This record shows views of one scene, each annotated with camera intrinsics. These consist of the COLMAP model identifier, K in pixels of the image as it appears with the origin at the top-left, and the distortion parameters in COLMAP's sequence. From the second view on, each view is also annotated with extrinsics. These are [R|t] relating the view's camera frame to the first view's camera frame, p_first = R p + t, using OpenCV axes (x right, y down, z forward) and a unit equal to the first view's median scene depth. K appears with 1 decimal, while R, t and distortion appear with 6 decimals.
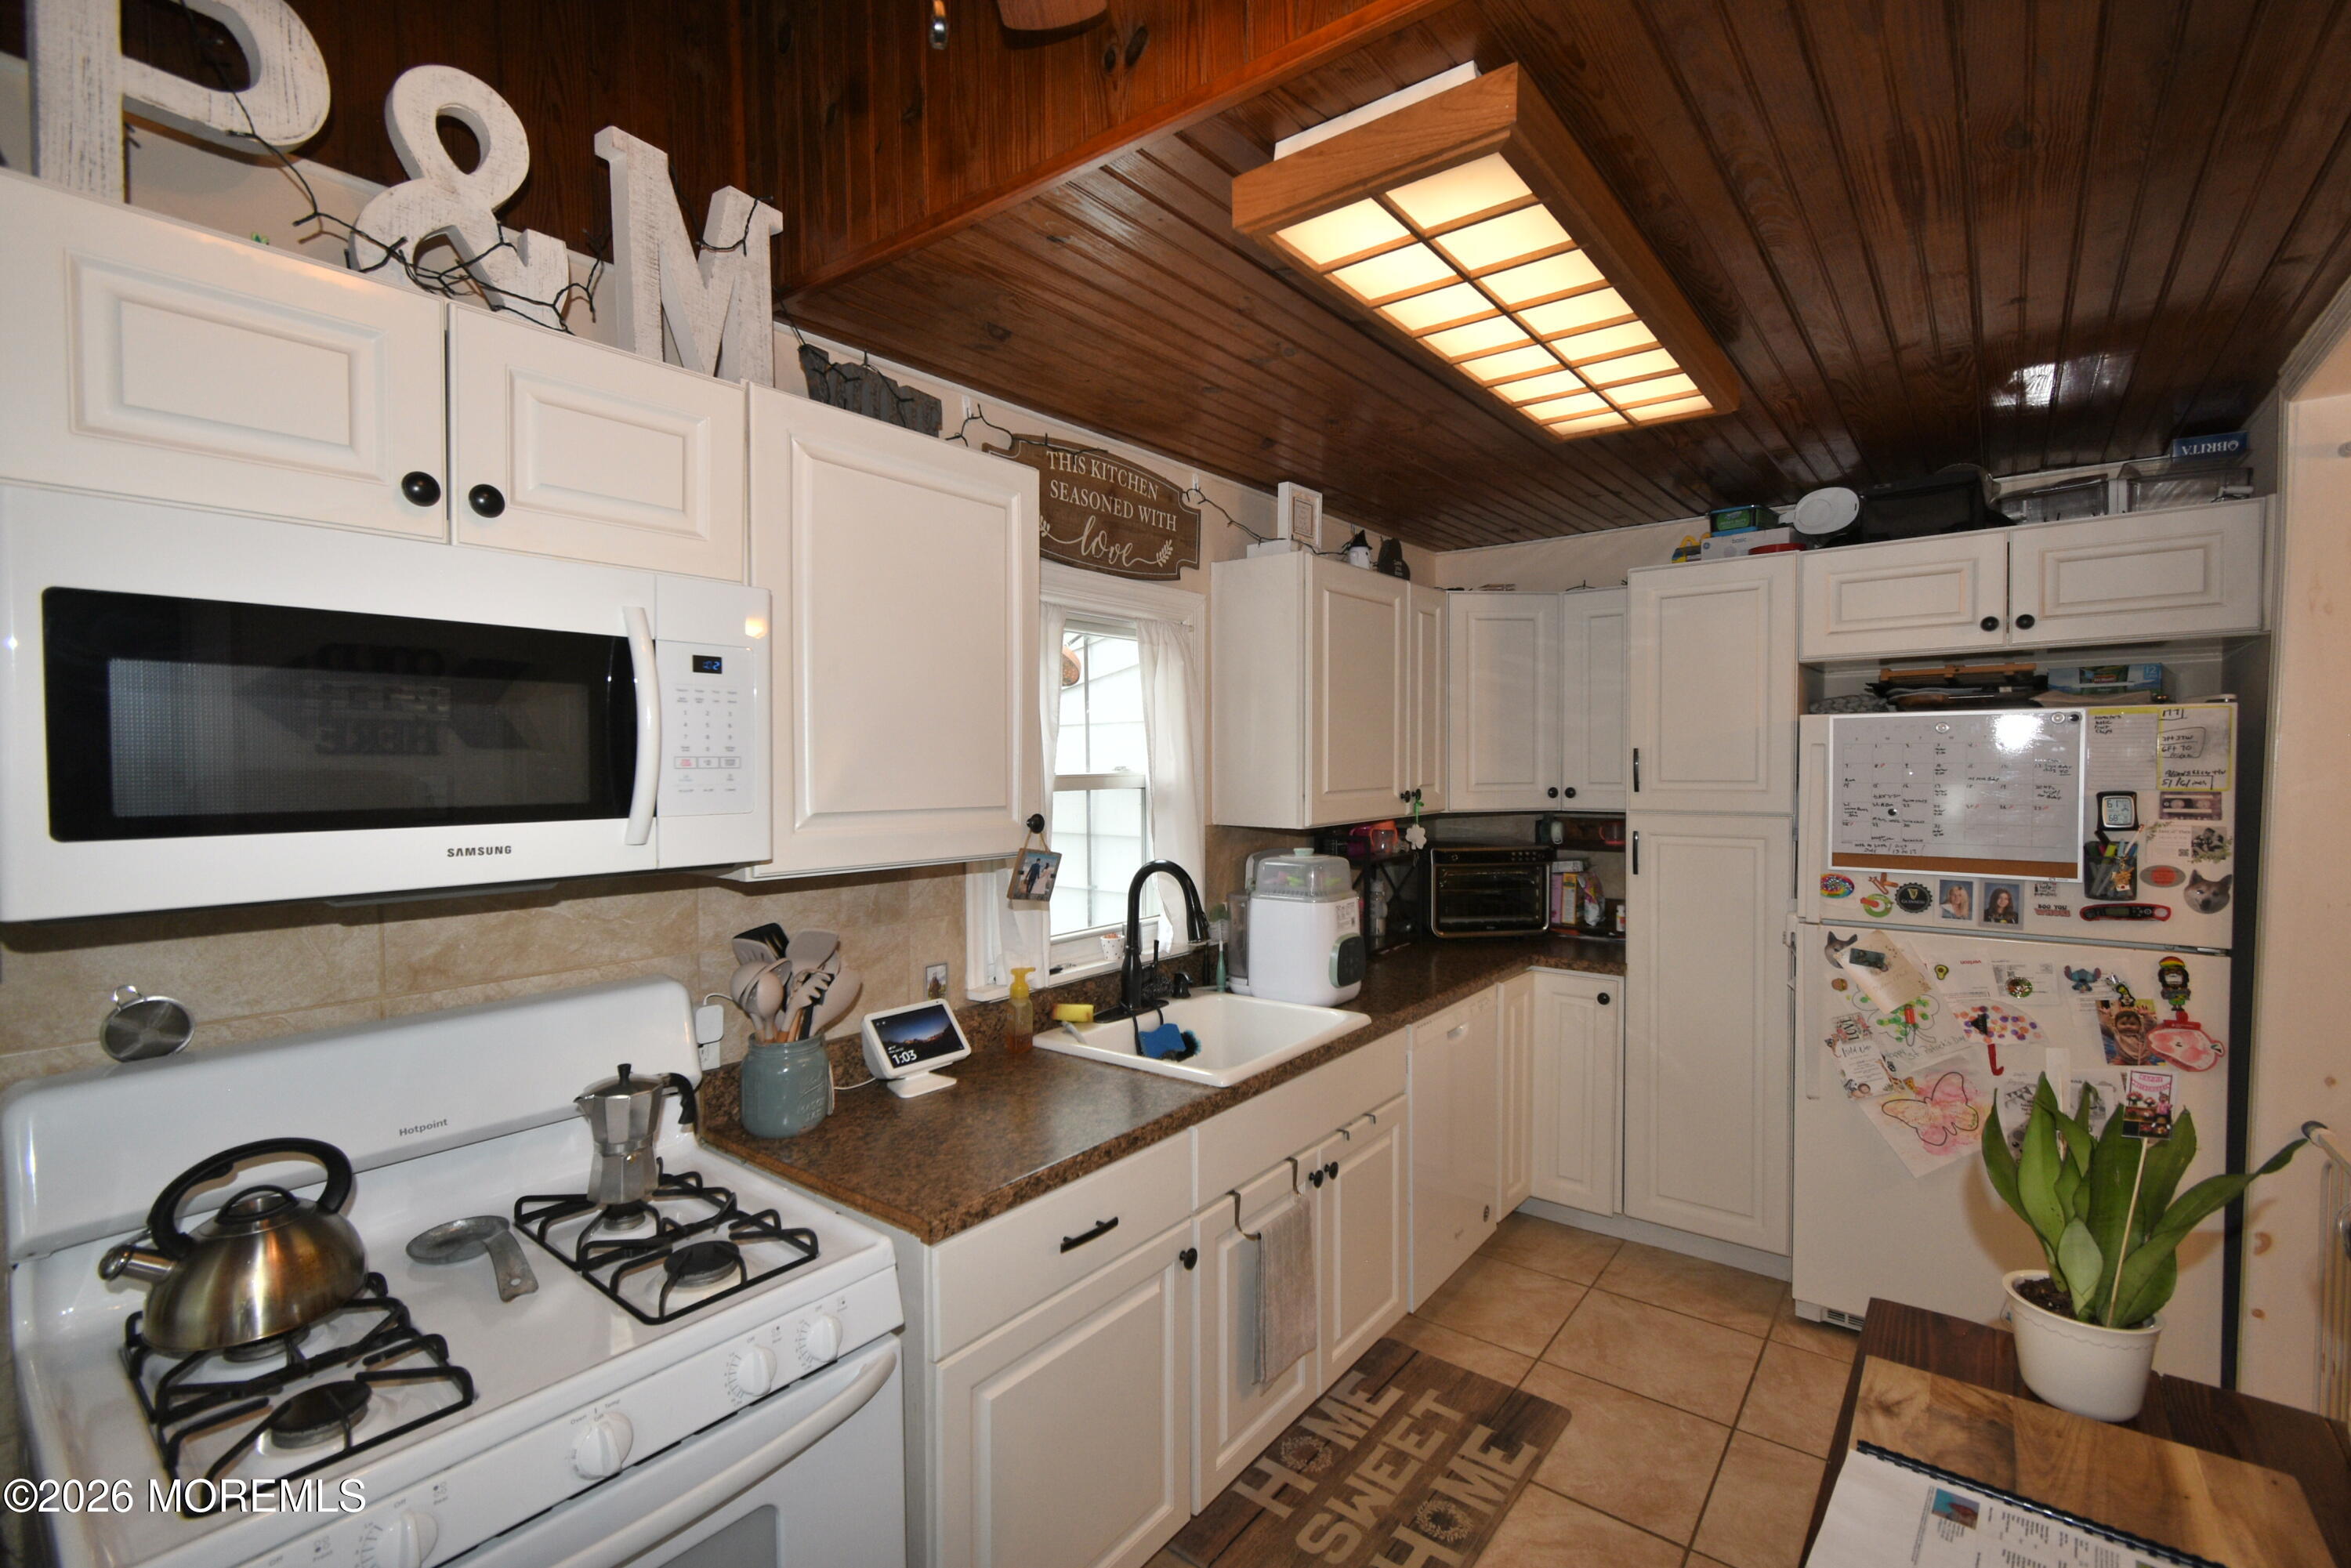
lens RADIAL K [[1046.3, 0, 1190.0], [0, 1046.3, 791.5], [0, 0, 1]] dist [0.009794, -0.008760]
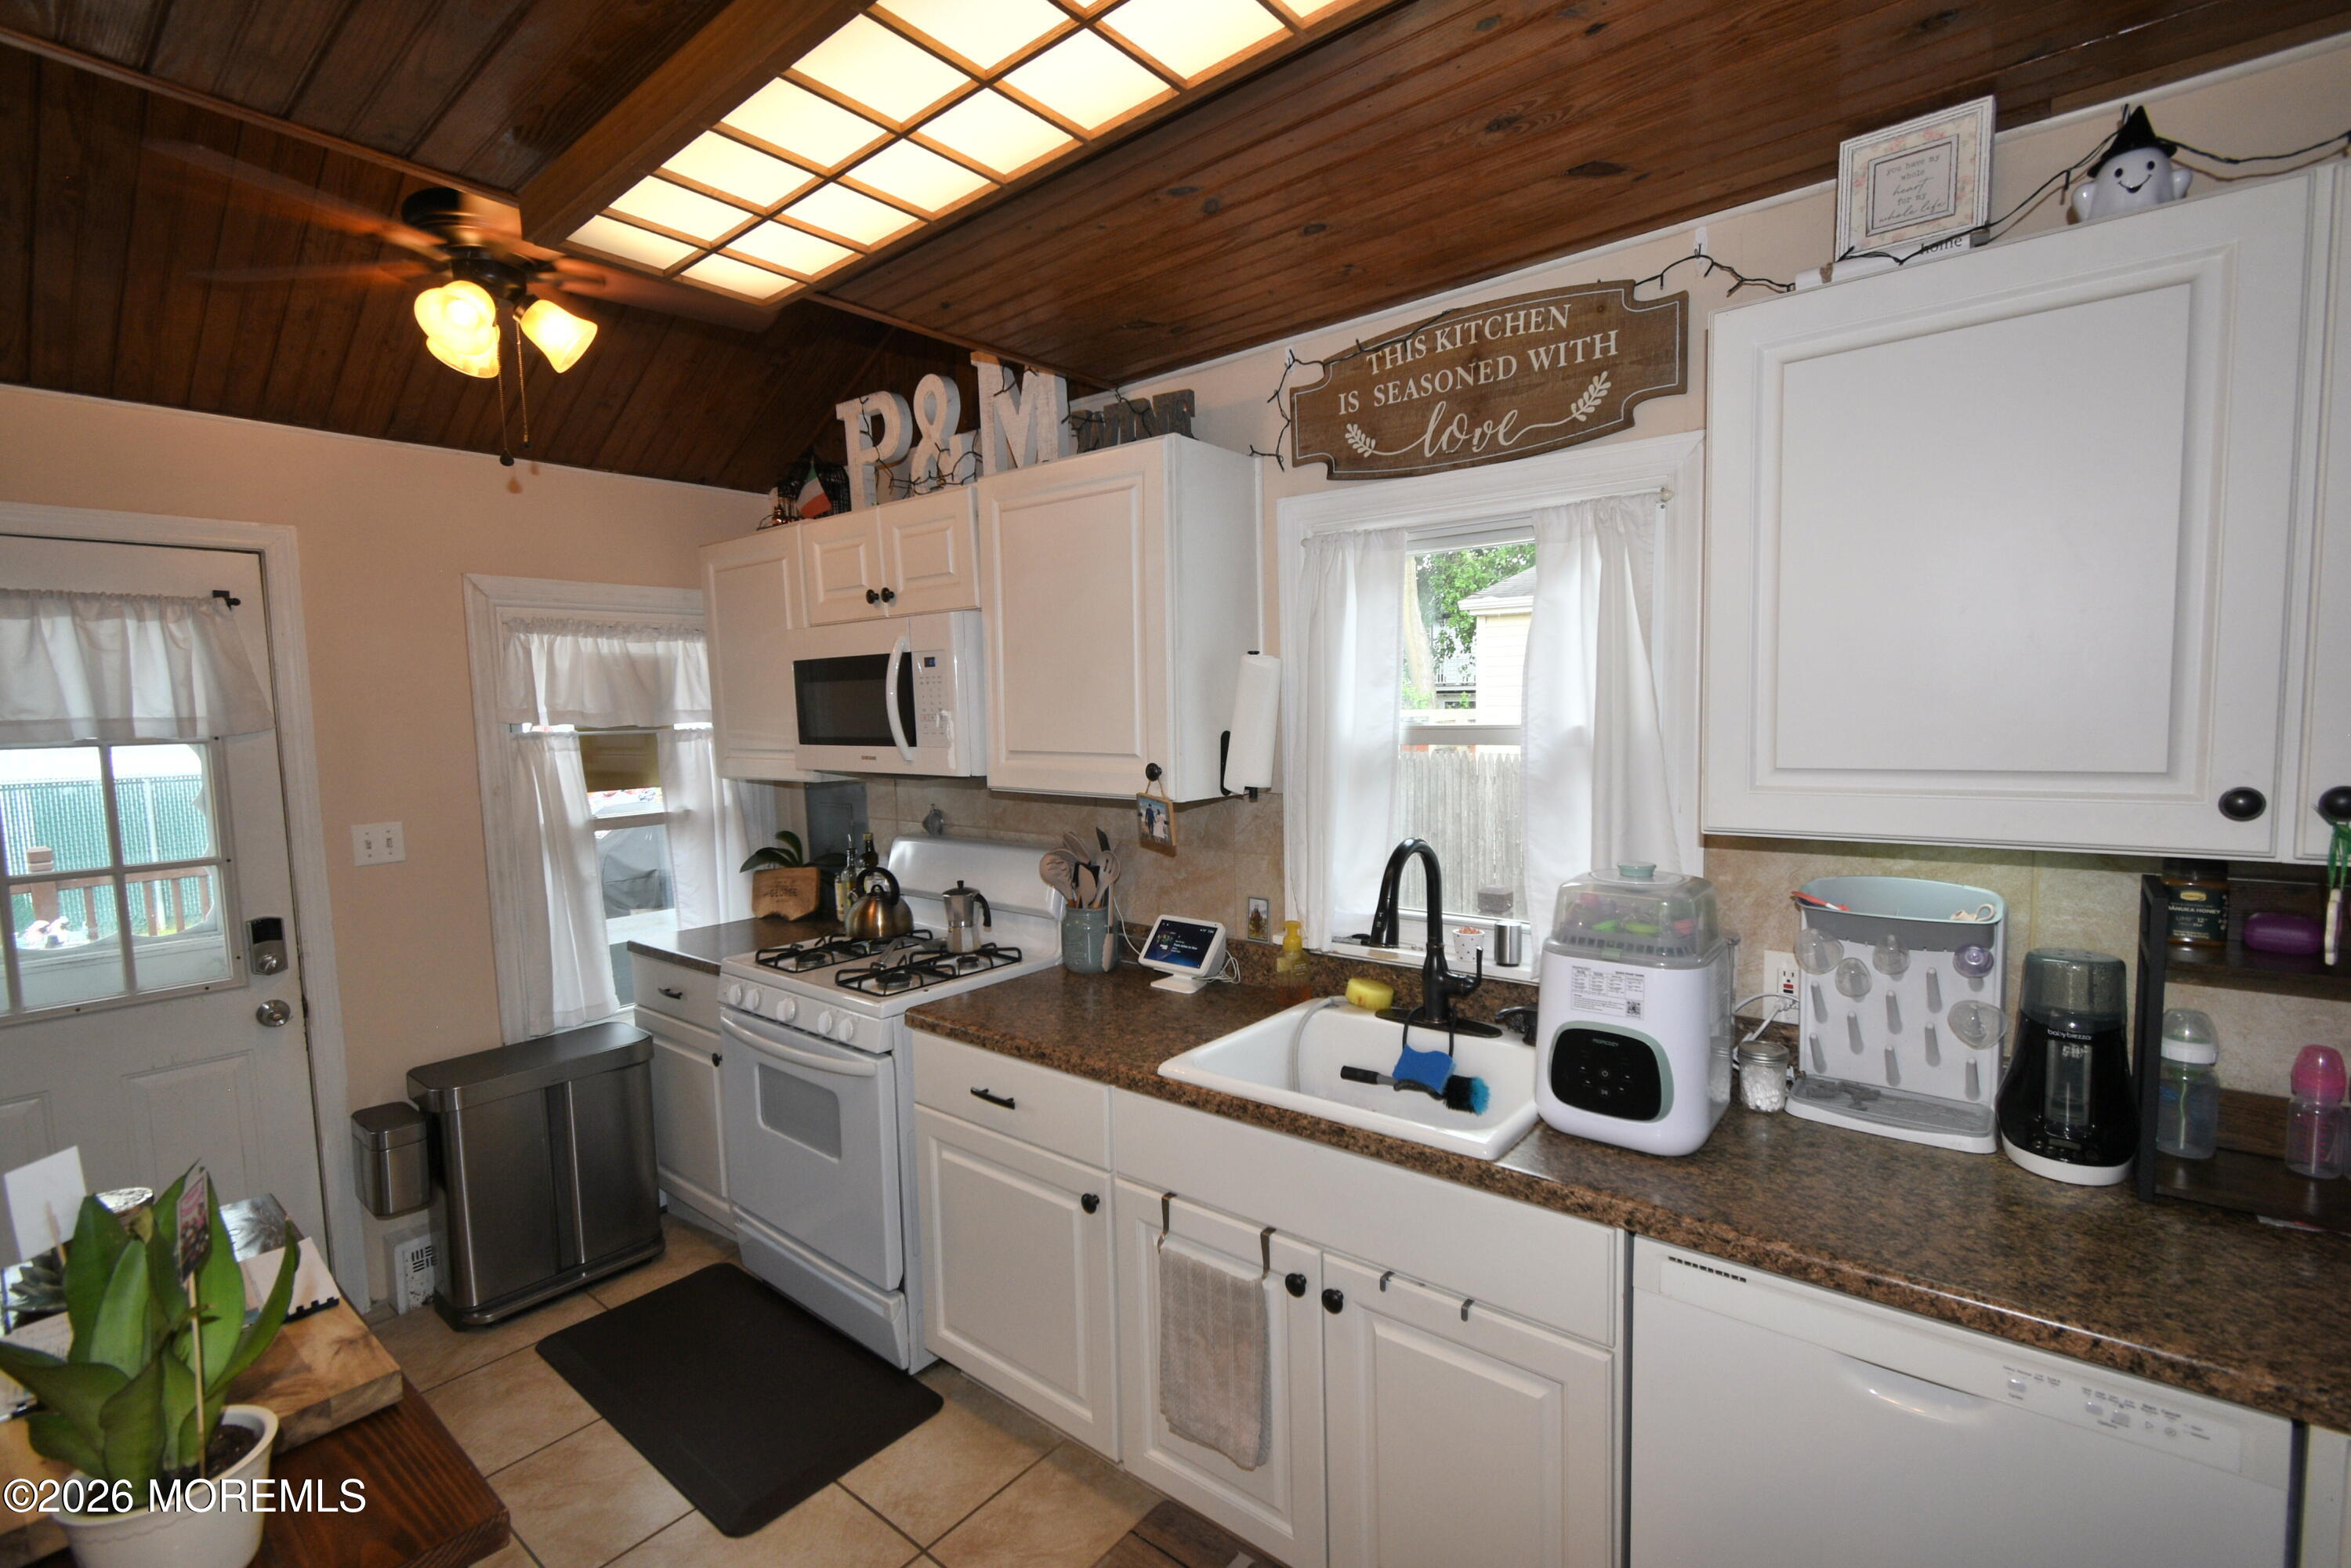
lens RADIAL K [[1046.3, 0, 1190.0], [0, 1046.3, 791.5], [0, 0, 1]] dist [0.009794, -0.008760]
pose [[-0.024956, 0.084719, -0.996092, 0.836460], [-0.011539, 0.996312, 0.085027, -0.037716], [0.999622, 0.013616, -0.023886, 0.948990]]
